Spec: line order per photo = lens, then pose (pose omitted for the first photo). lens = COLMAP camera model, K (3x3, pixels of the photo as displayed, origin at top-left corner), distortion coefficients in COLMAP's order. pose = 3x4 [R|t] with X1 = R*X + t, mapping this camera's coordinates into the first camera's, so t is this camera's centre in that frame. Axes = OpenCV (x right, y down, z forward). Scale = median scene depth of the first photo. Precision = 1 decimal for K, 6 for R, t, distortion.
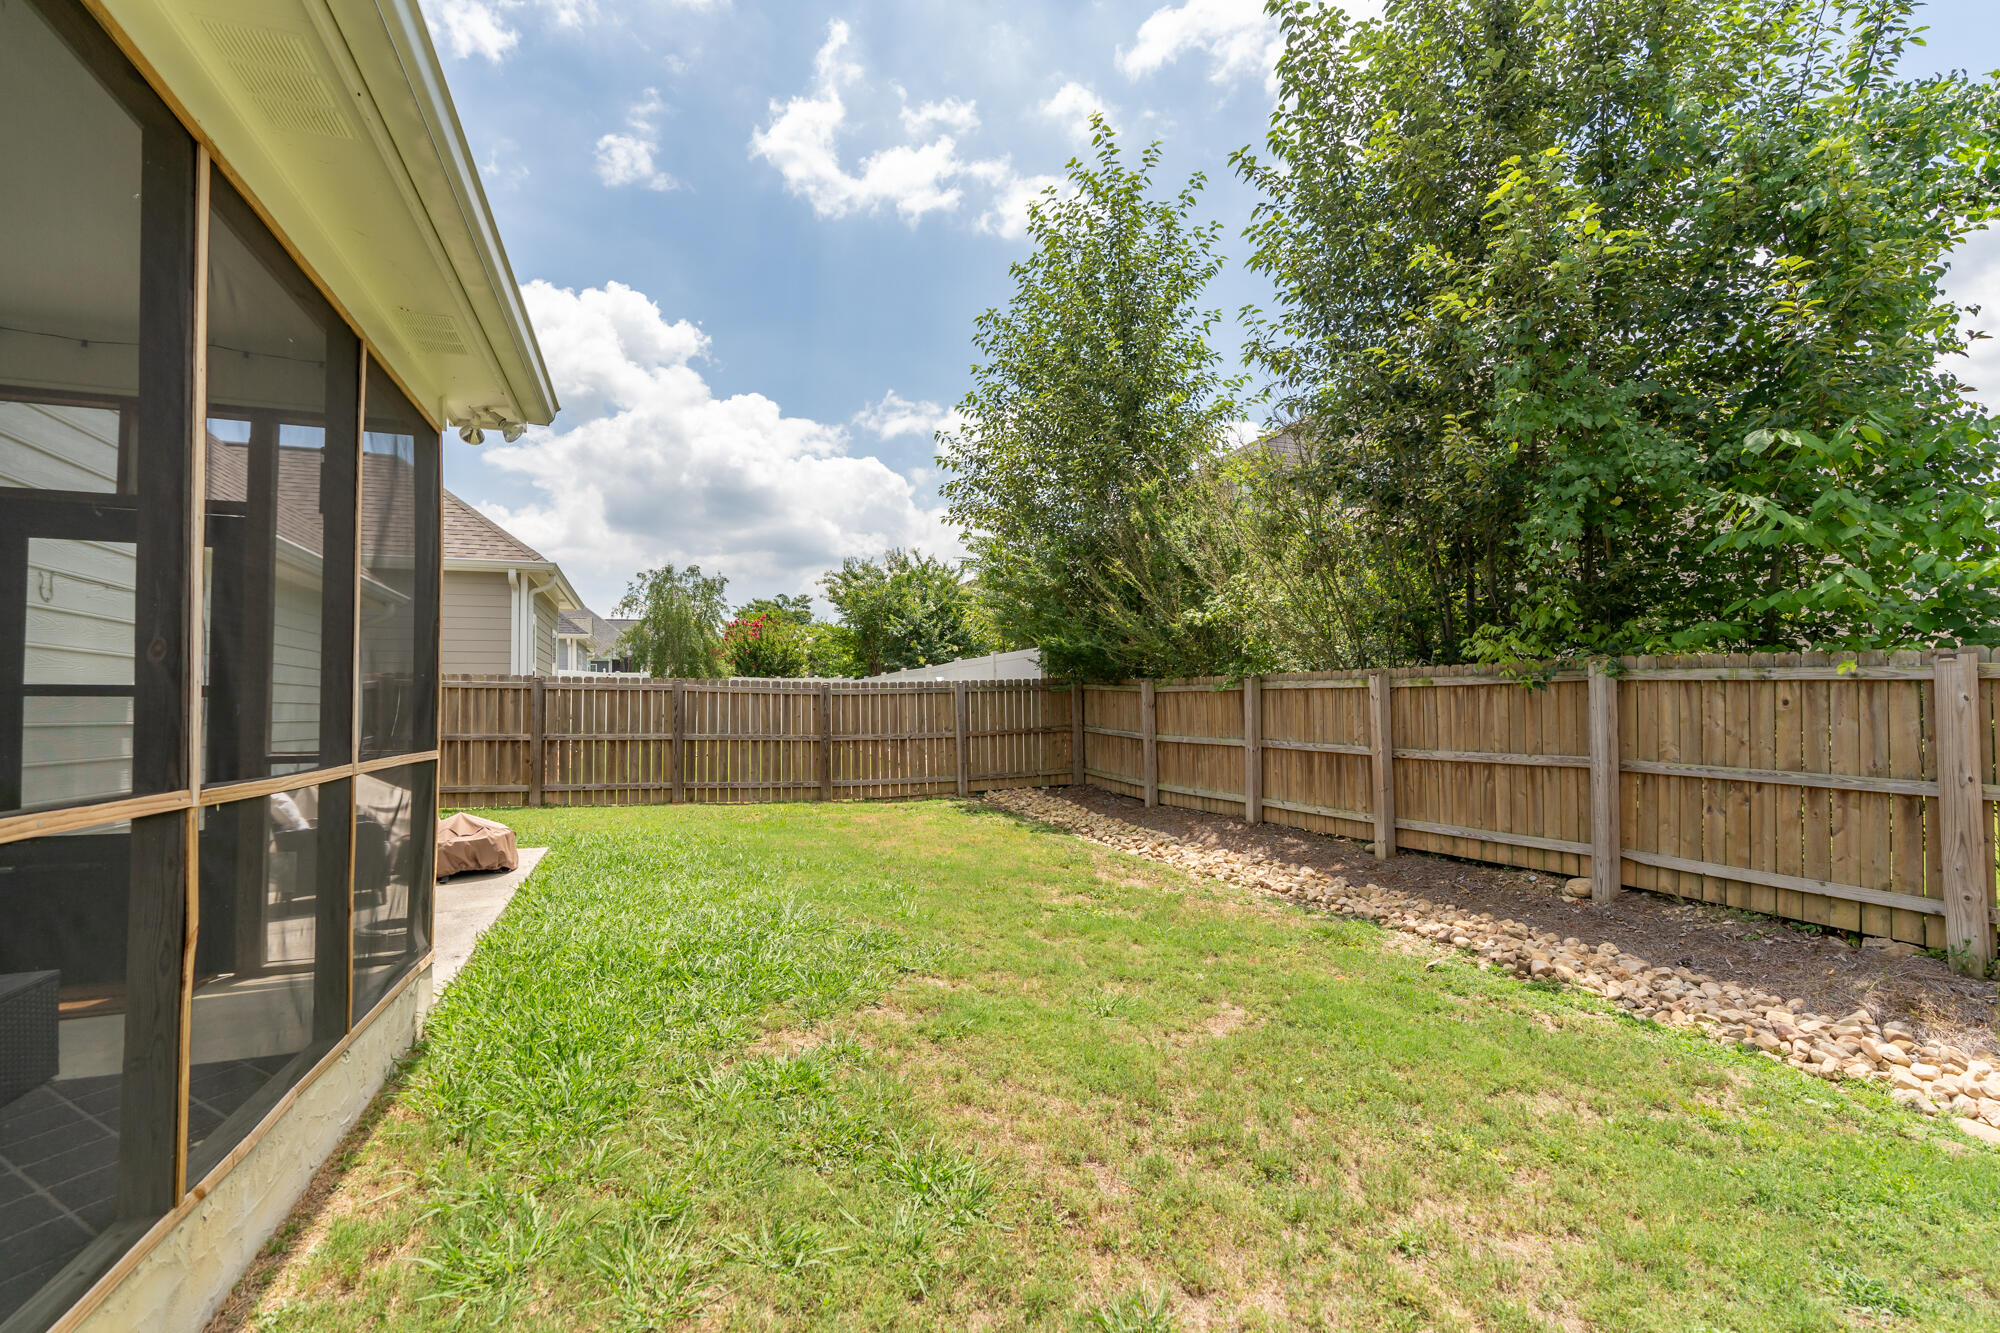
lens RADIAL K [[909.8, 0, 988.7], [0, 909.8, 678.6], [0, 0, 1]] dist [-0.007741, 0.001515]
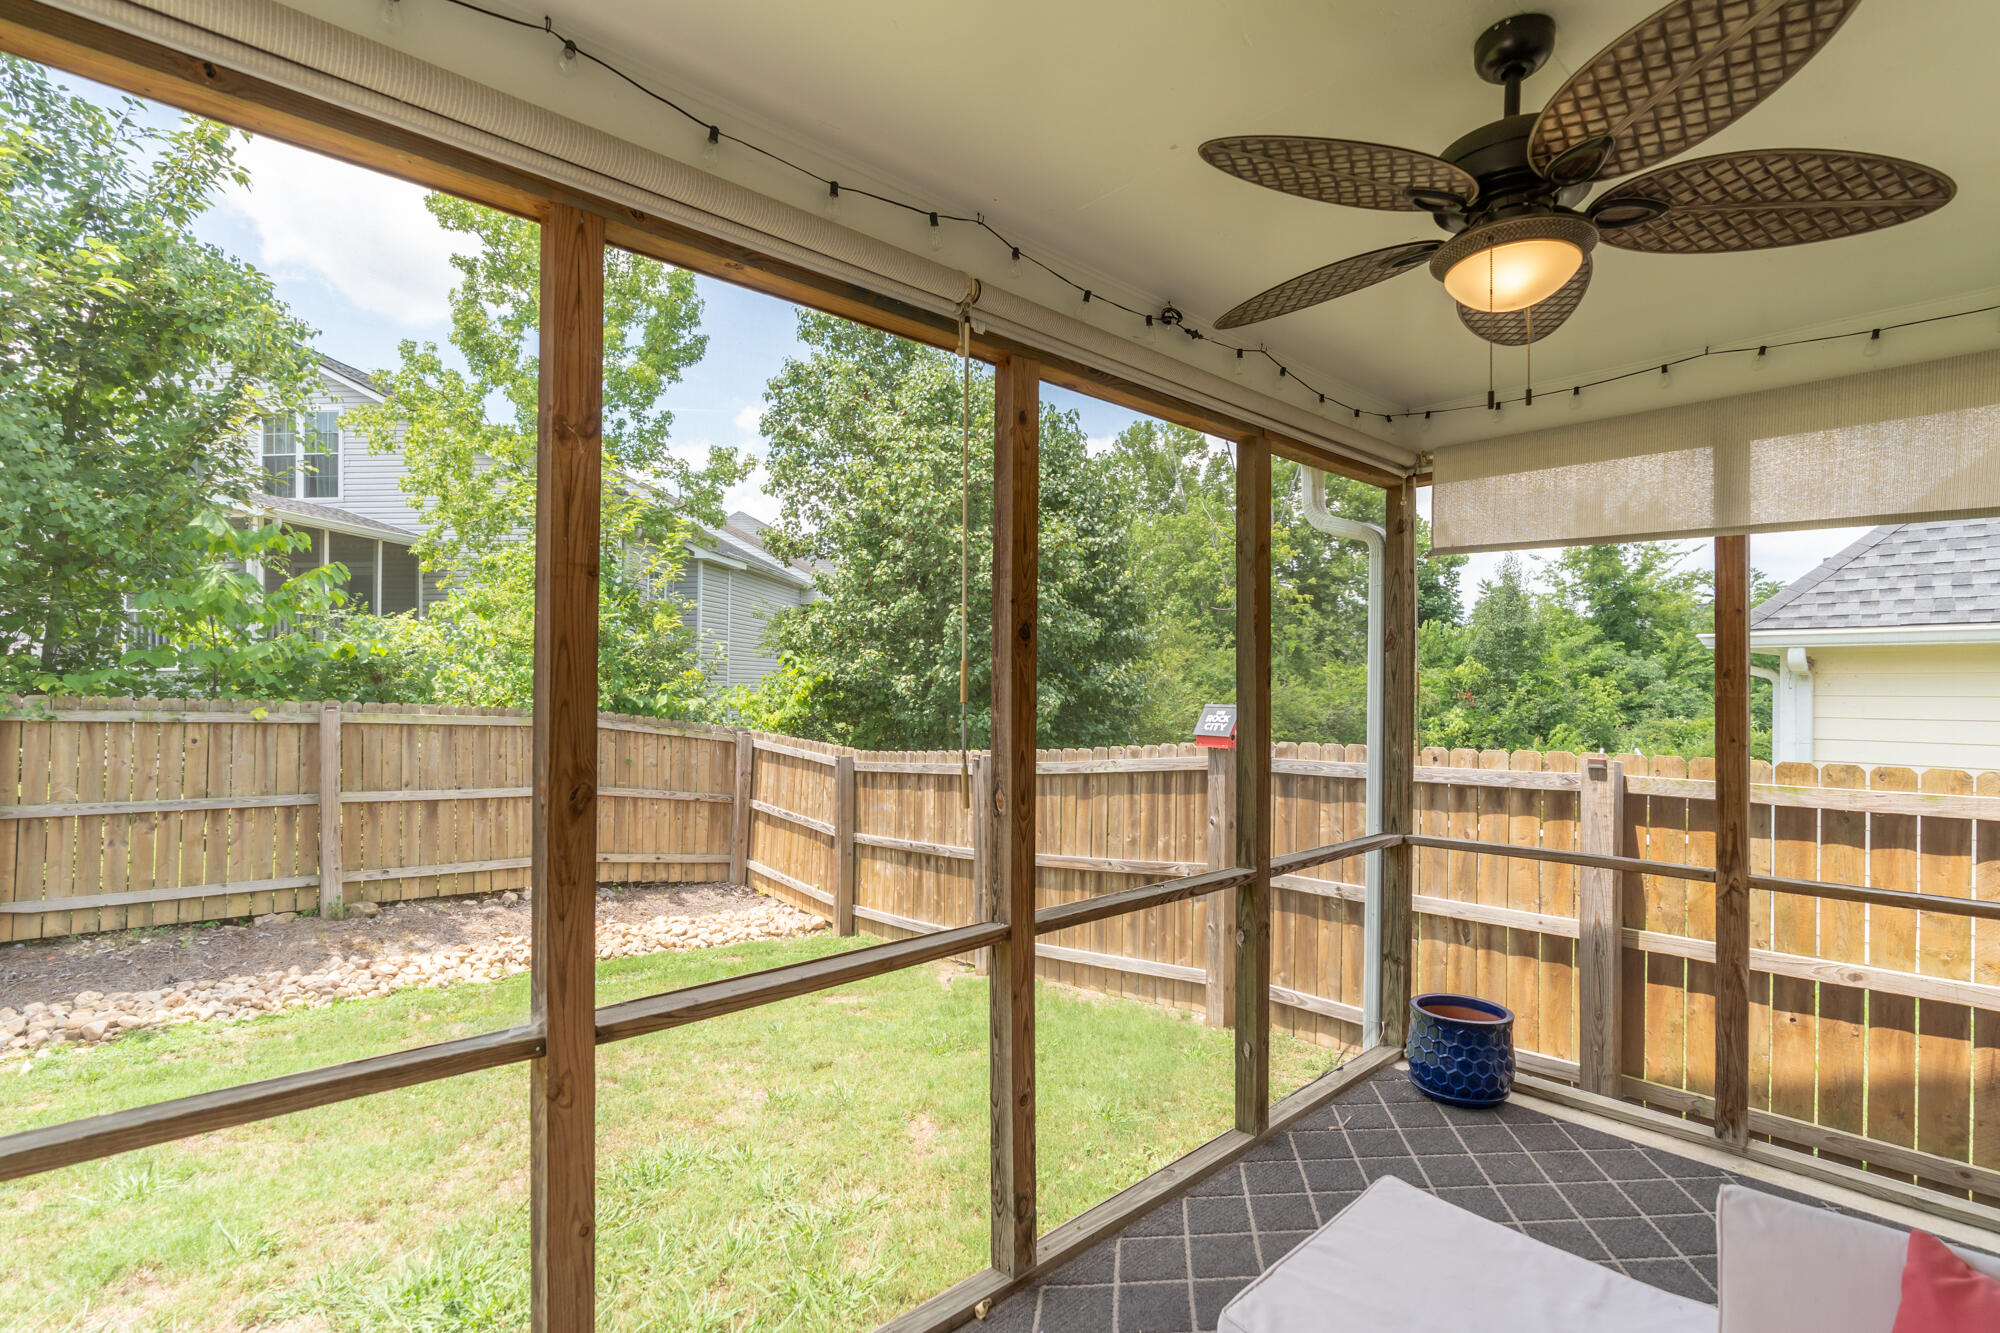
lens RADIAL K [[909.8, 0, 1053.2], [0, 909.8, 685.4], [0, 0, 1]] dist [-0.007741, 0.001515]
pose [[-0.416841, 0.010140, 0.908923, -0.326156], [-0.033261, 0.999098, -0.026399, -0.025753], [-0.908371, -0.041236, -0.416128, 0.228687]]
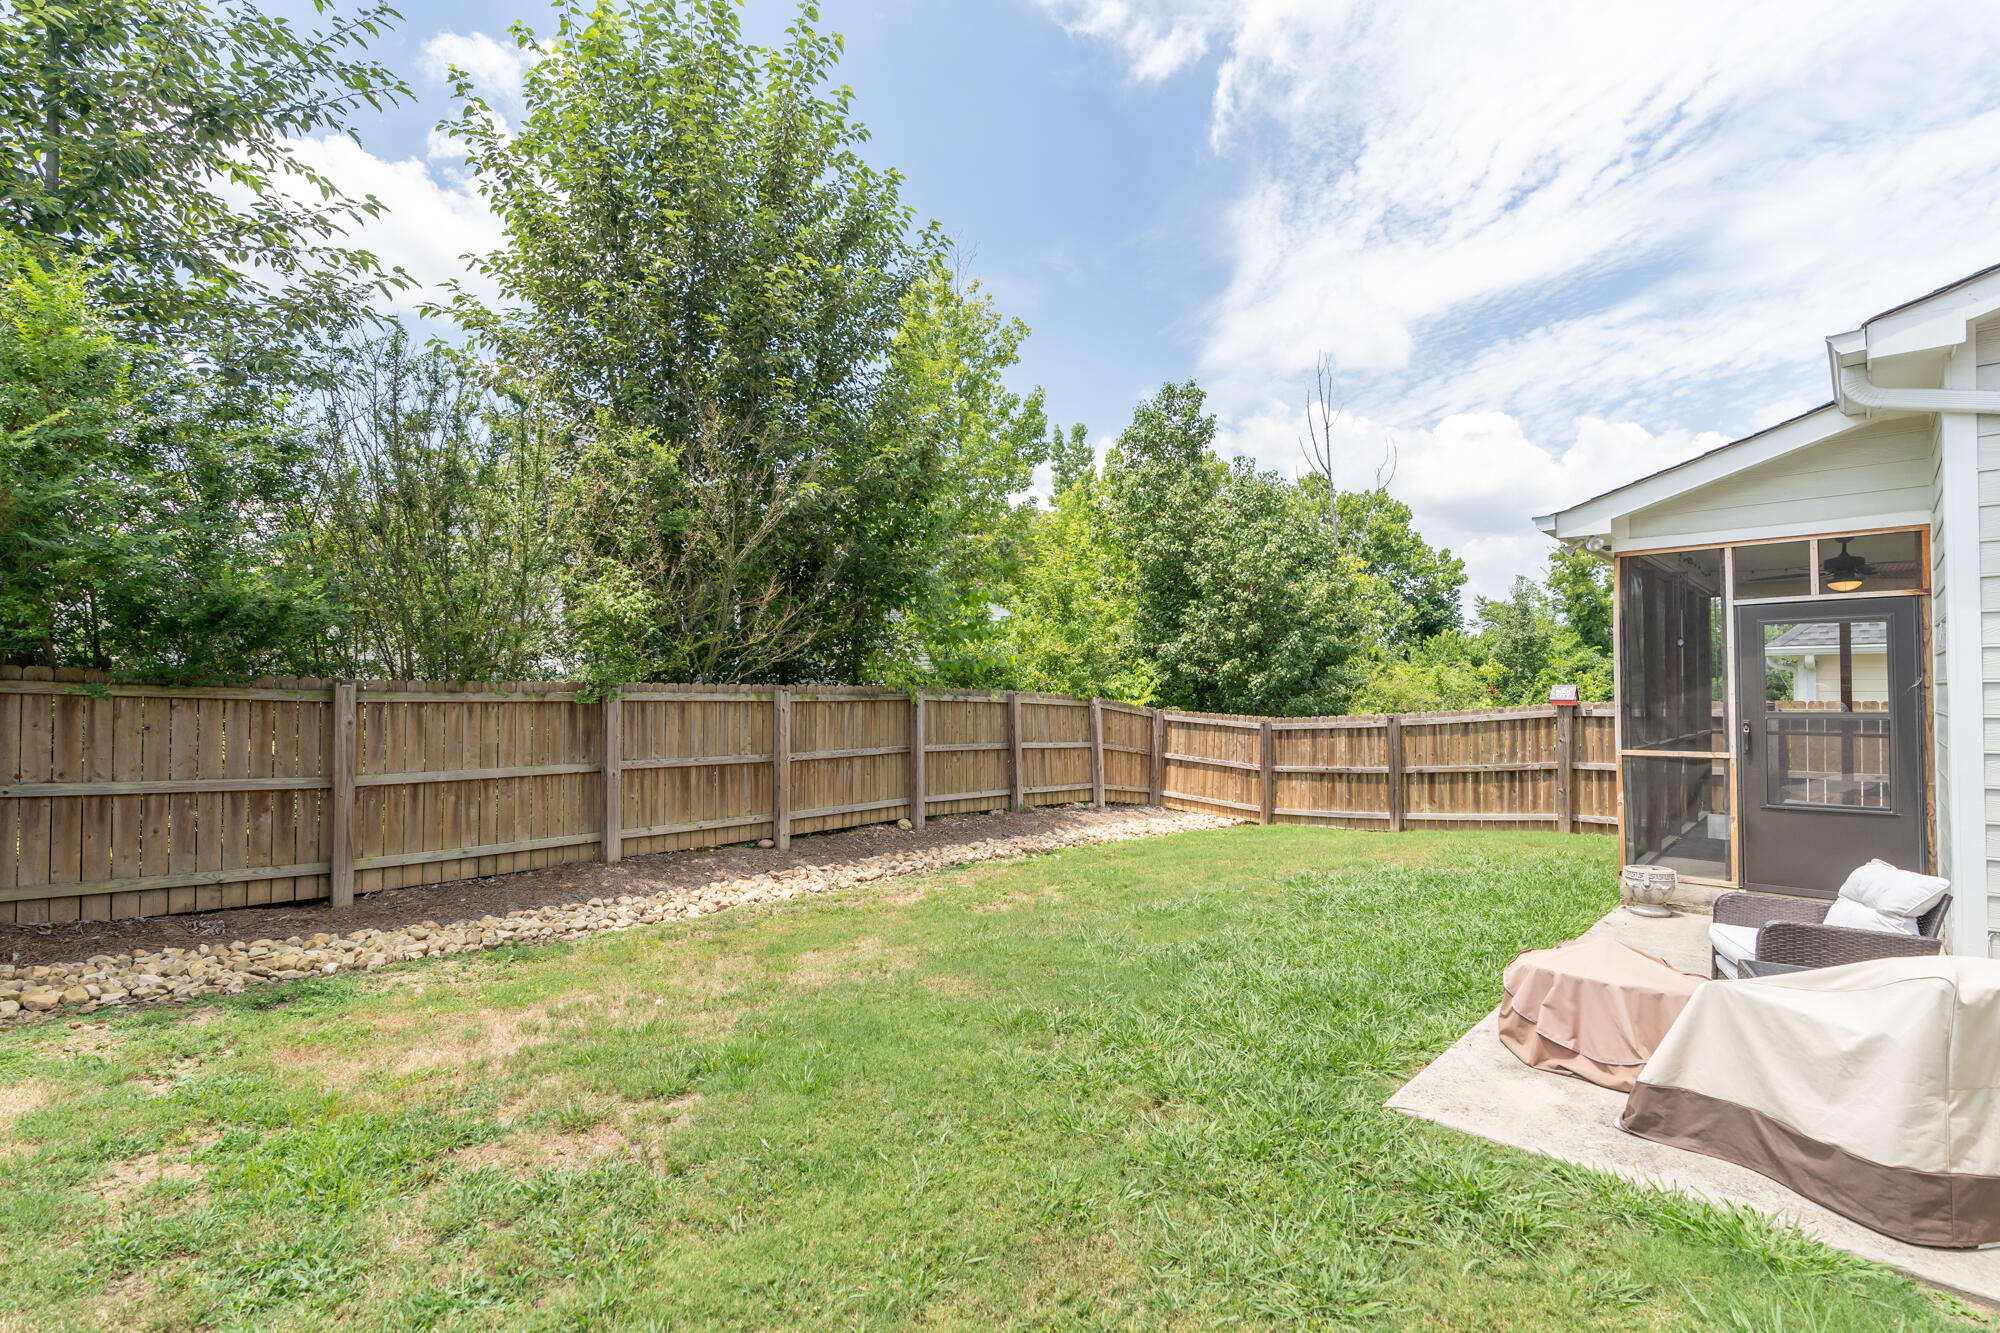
lens RADIAL K [[909.8, 0, 994.5], [0, 909.8, 671.1], [0, 0, 1]] dist [-0.007741, 0.001515]
pose [[-0.452495, 0.031034, 0.891227, -0.532057], [-0.023854, 0.998615, -0.046885, 0.013973], [-0.891448, -0.042475, -0.451128, 0.942481]]
